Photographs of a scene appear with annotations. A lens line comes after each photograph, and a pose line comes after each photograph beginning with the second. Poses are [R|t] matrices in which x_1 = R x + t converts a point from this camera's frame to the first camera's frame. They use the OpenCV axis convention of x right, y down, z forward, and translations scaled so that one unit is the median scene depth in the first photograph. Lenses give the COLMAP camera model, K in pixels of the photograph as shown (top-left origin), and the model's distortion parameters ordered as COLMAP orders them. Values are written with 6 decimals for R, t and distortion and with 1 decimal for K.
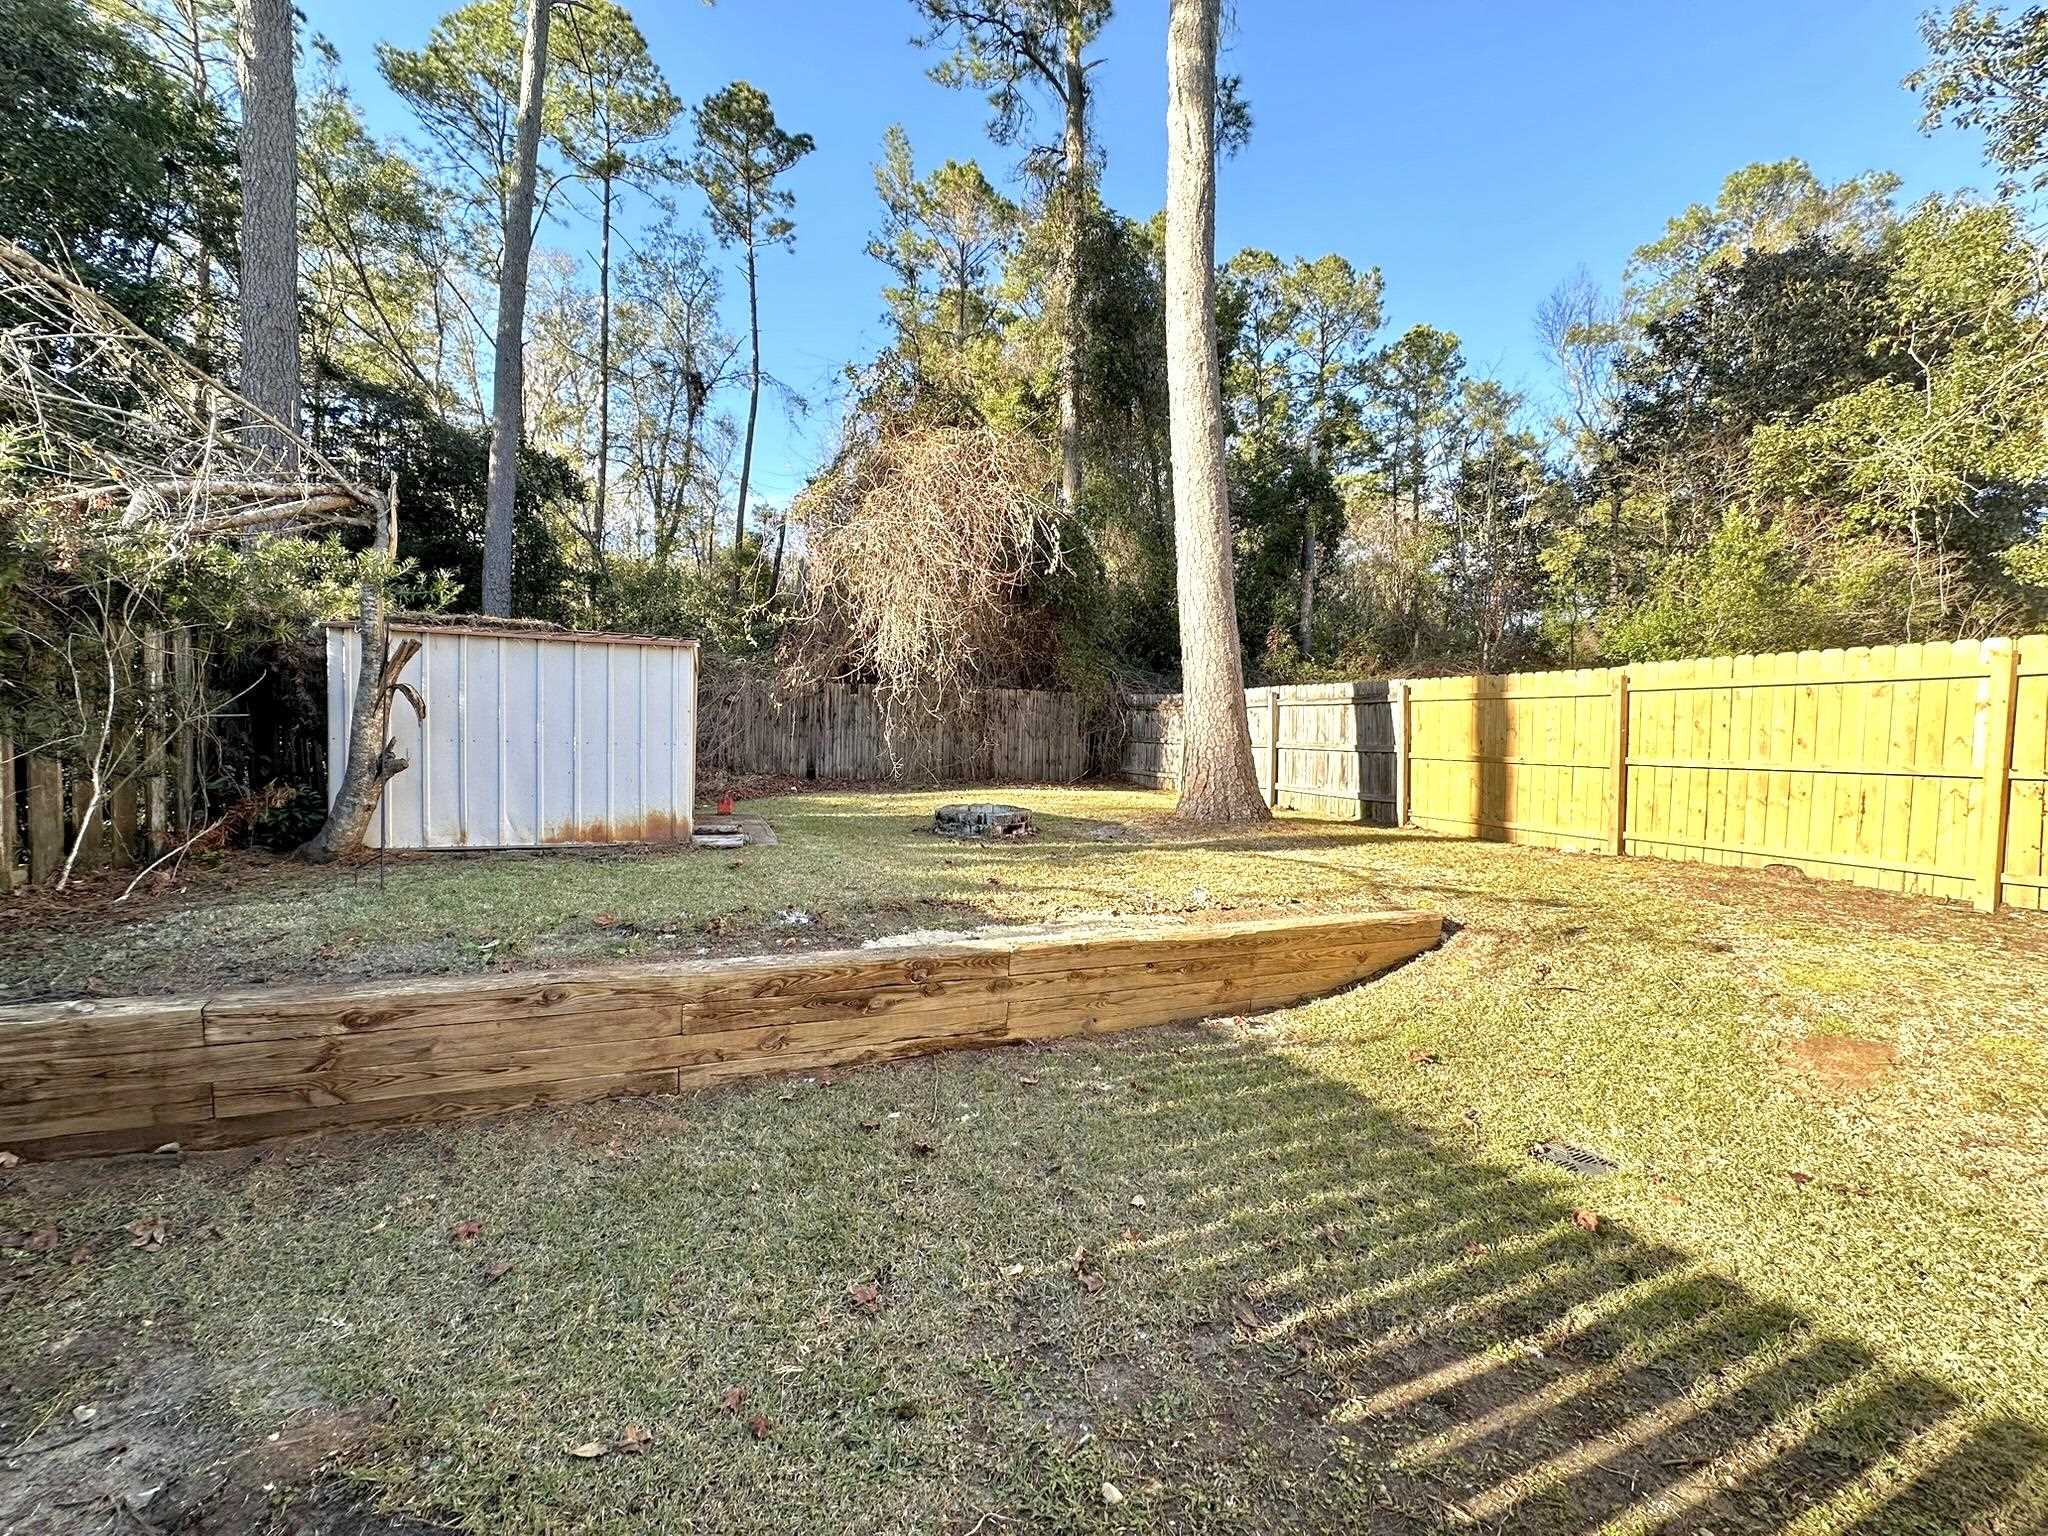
lens RADIAL K [[815.8, 0, 1028.0], [0, 815.8, 771.3], [0, 0, 1]] dist [0.001133, 0.000364]
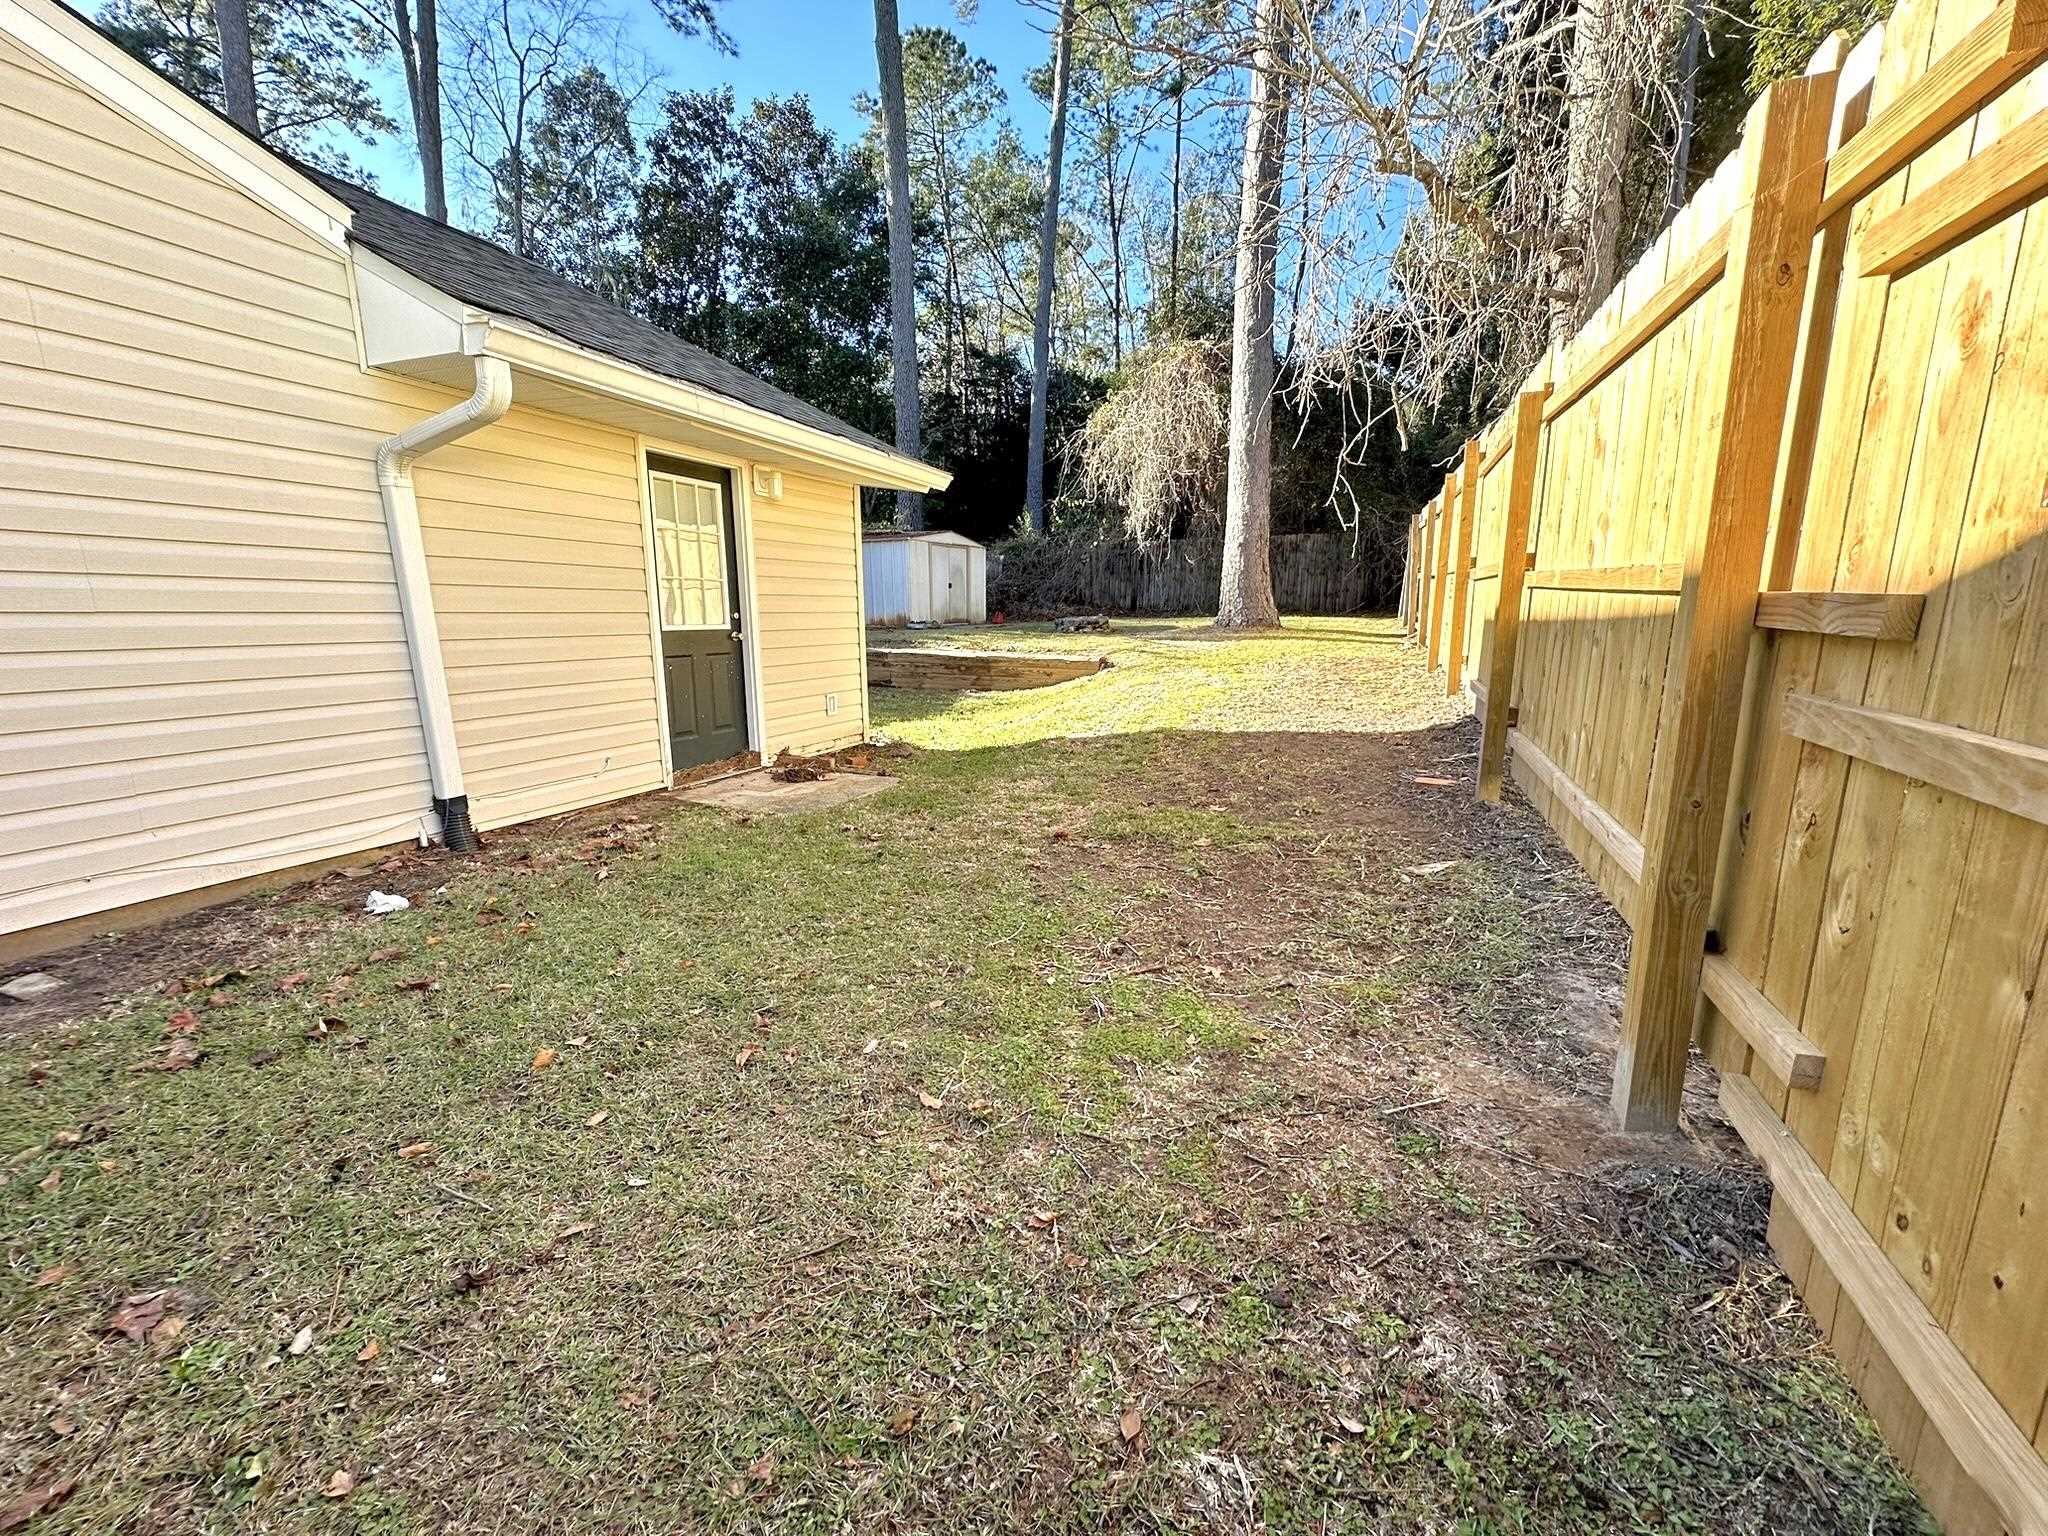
lens RADIAL K [[815.8, 0, 1022.4], [0, 815.8, 764.9], [0, 0, 1]] dist [0.001133, 0.000364]
pose [[0.703072, 0.124500, -0.700135, 0.587951], [-0.003765, 0.985193, 0.171409, 0.030314], [0.711109, -0.117877, 0.693130, -0.166742]]
